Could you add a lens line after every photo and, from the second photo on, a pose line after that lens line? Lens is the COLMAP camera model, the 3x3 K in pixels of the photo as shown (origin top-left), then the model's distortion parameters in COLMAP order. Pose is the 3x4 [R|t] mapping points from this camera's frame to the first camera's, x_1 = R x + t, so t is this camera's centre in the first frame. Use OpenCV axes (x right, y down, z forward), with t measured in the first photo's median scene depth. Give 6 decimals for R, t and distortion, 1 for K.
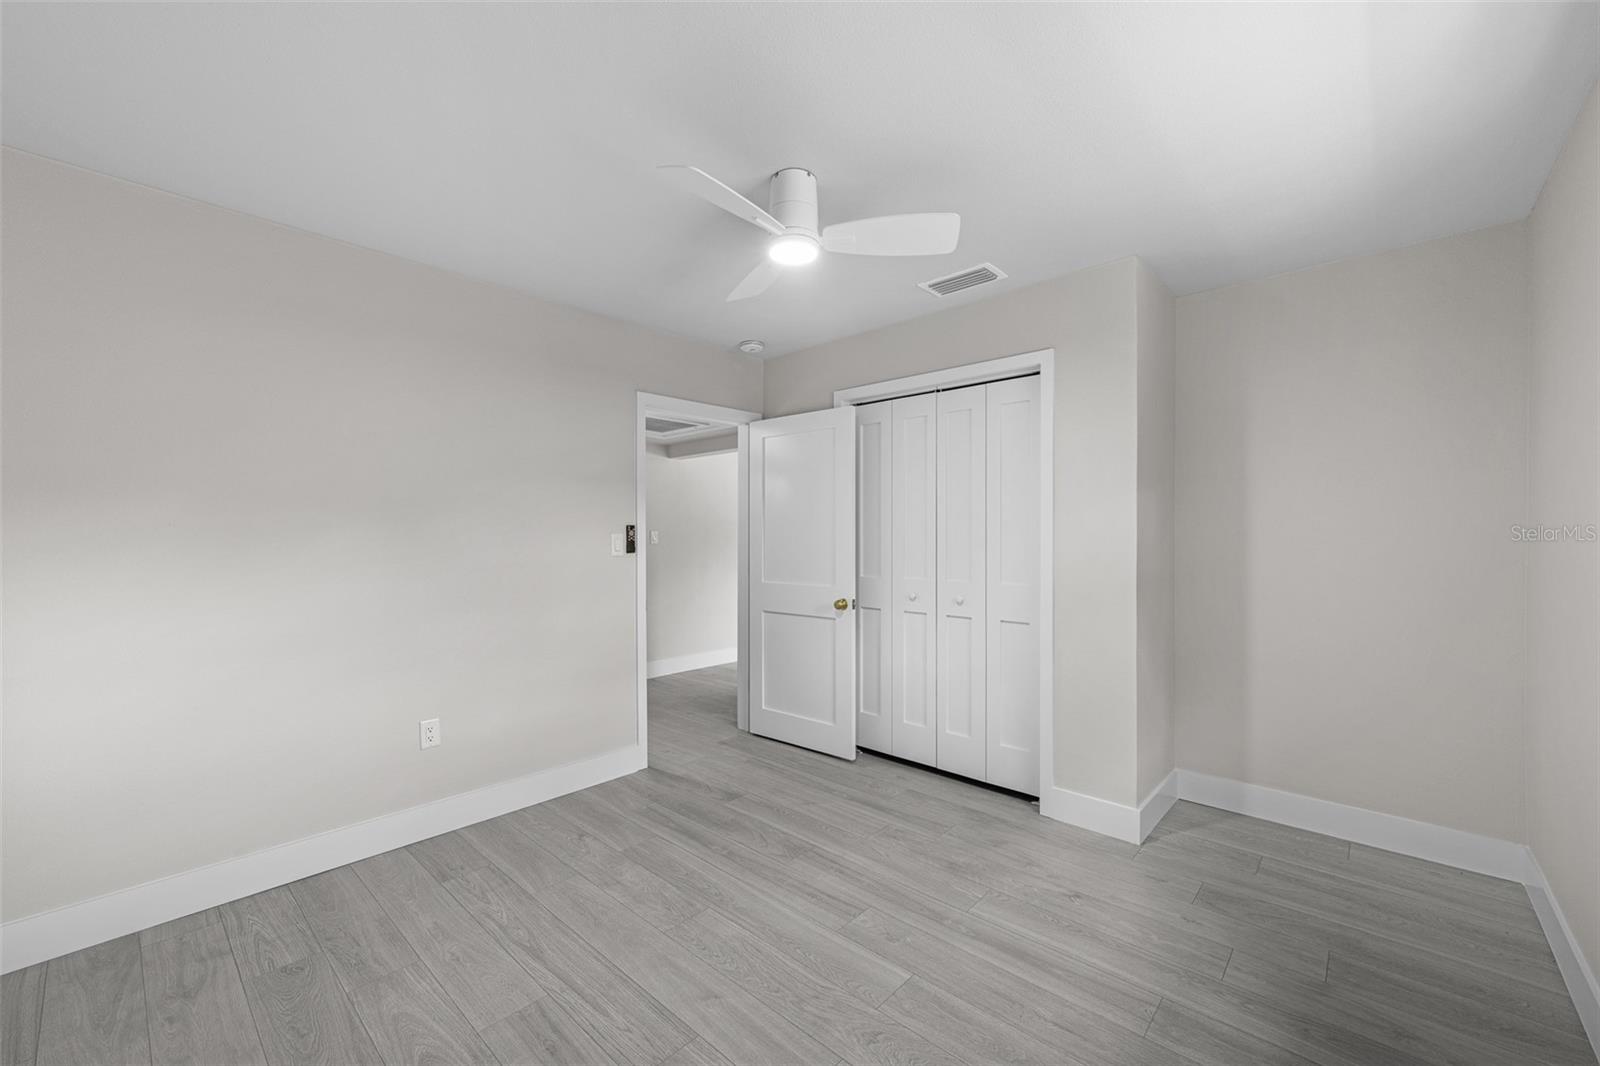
lens RADIAL K [[635.1, 0, 800.0], [0, 635.1, 533.0], [0, 0, 1]] dist [-0.002737, -0.000179]
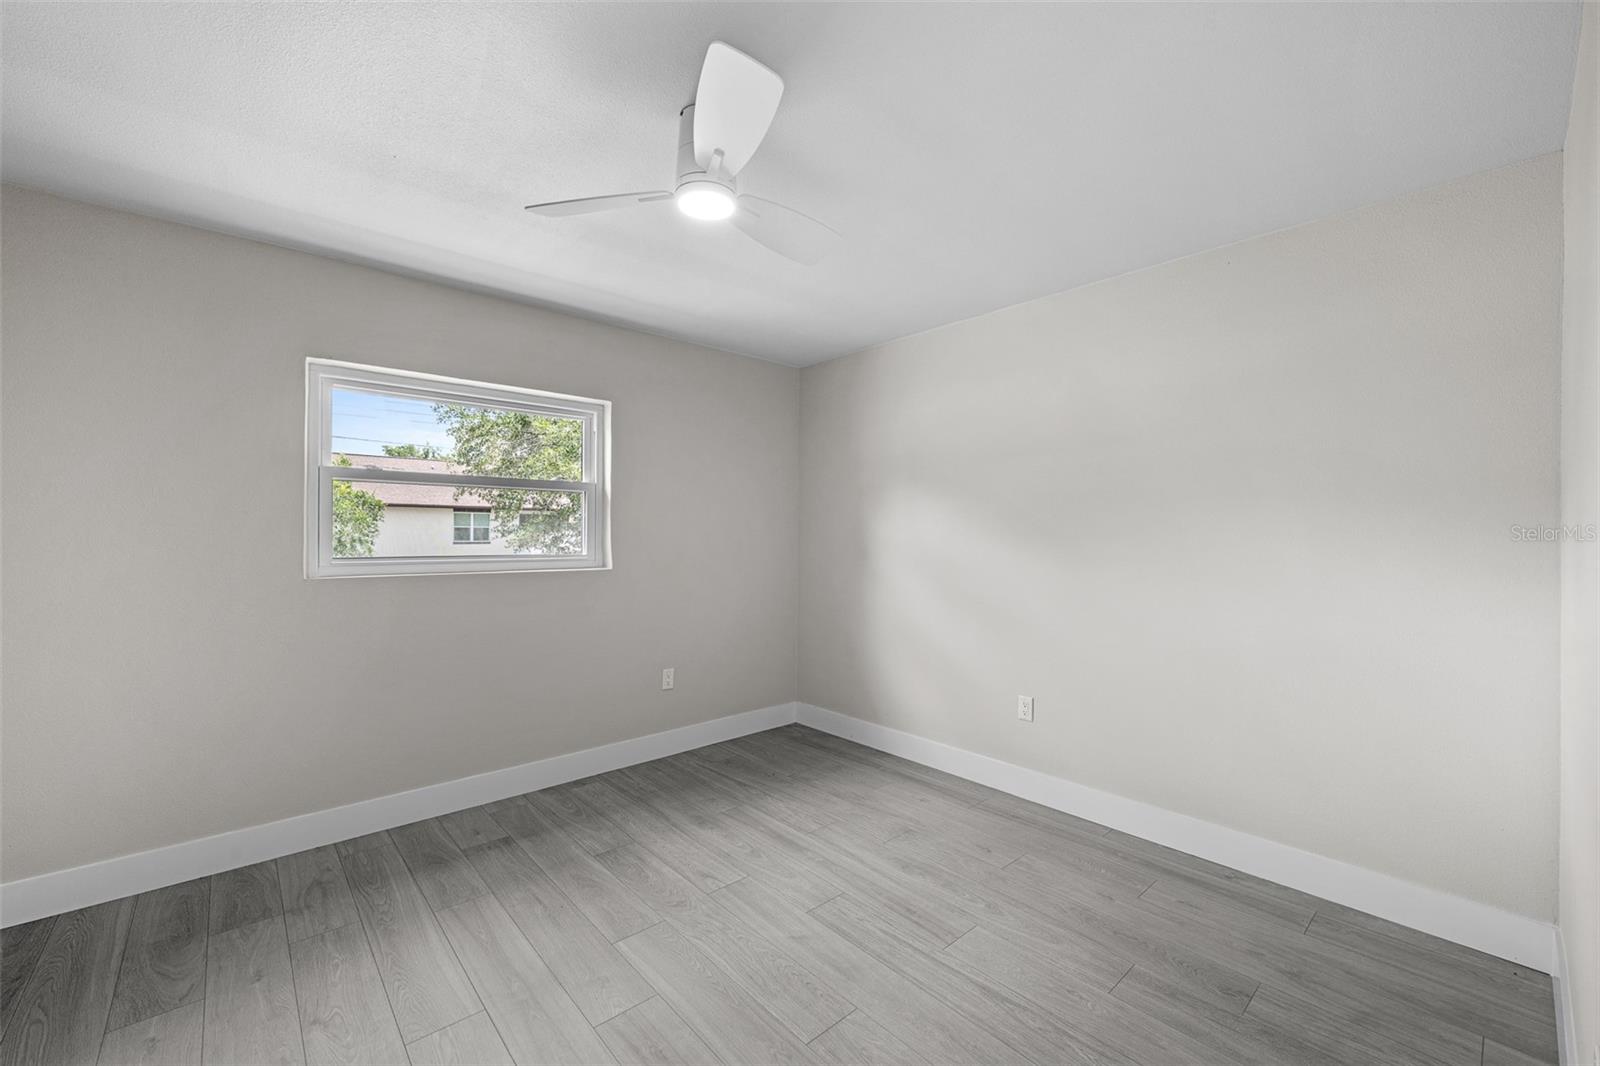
lens RADIAL K [[642.6, 0, 800.0], [0, 642.6, 533.0], [0, 0, 1]] dist [0.000126, -0.000097]
pose [[-0.994875, -0.003439, 0.101053, -0.182640], [-0.004775, 0.999904, -0.012981, 0.007360], [-0.100998, -0.013397, -0.994796, 1.529951]]
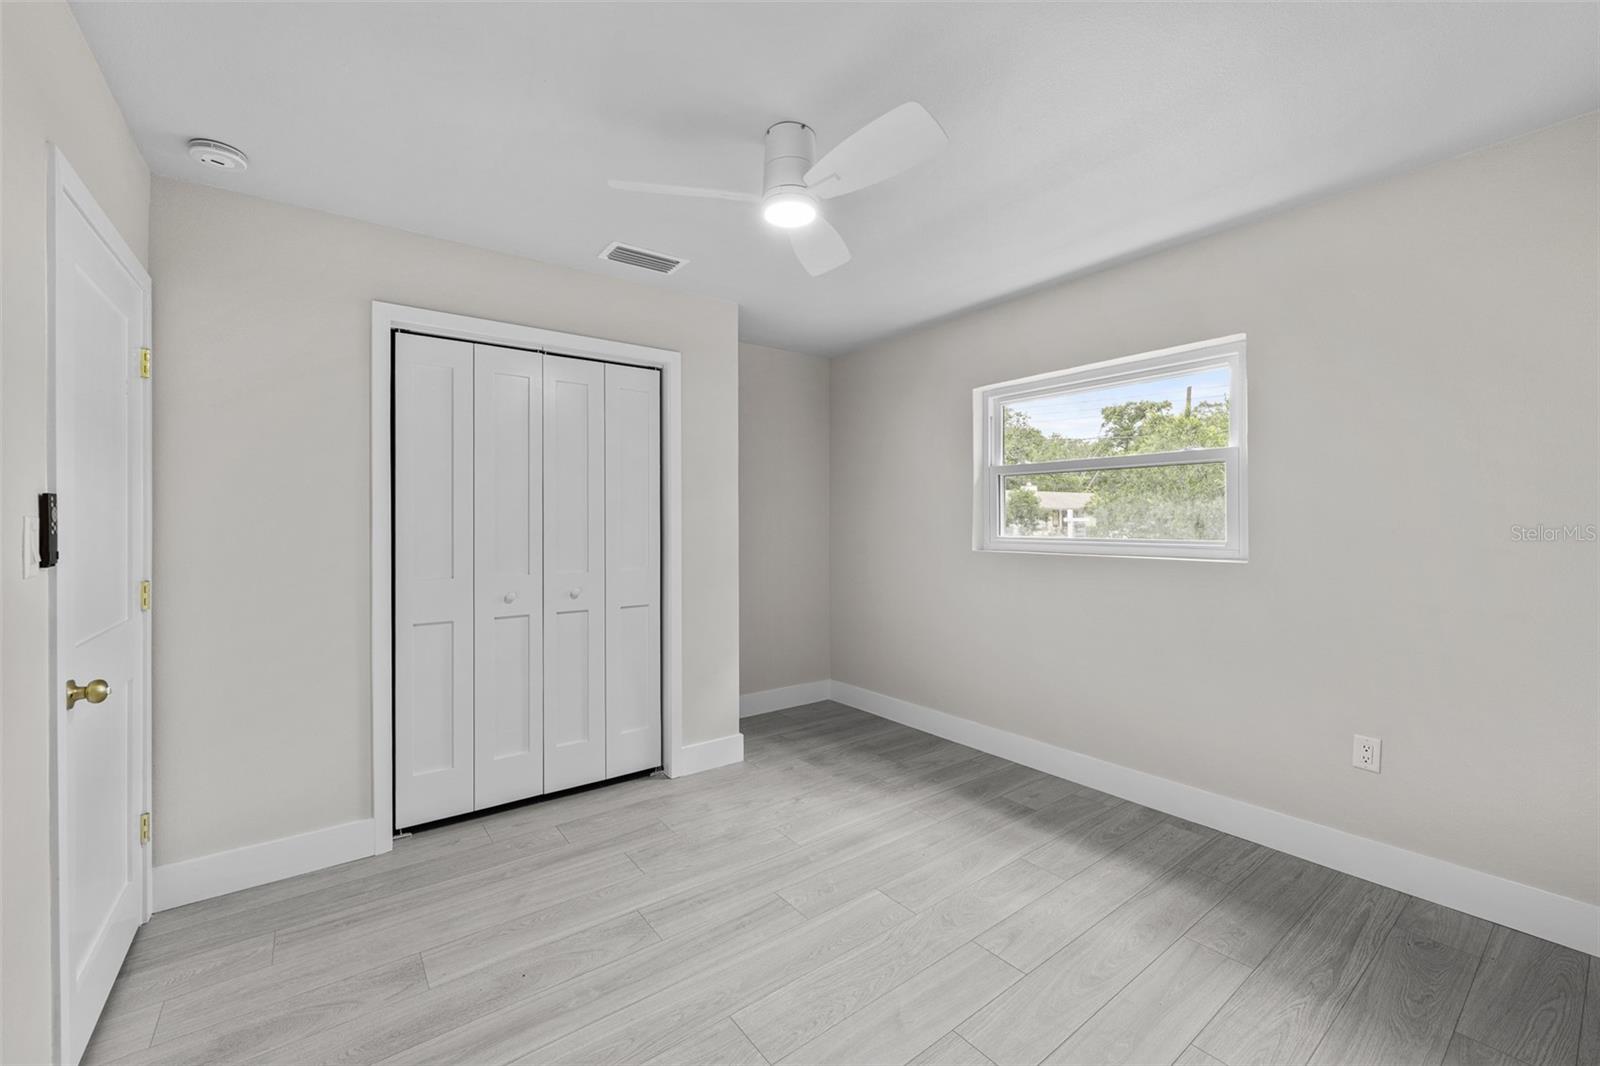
lens RADIAL K [[642.6, 0, 800.0], [0, 642.6, 533.0], [0, 0, 1]] dist [0.000126, -0.000097]
pose [[0.183868, -0.019441, 0.982759, -0.755199], [-0.002295, 0.999793, 0.020207, 0.003847], [-0.982948, -0.005971, 0.183785, 0.684201]]
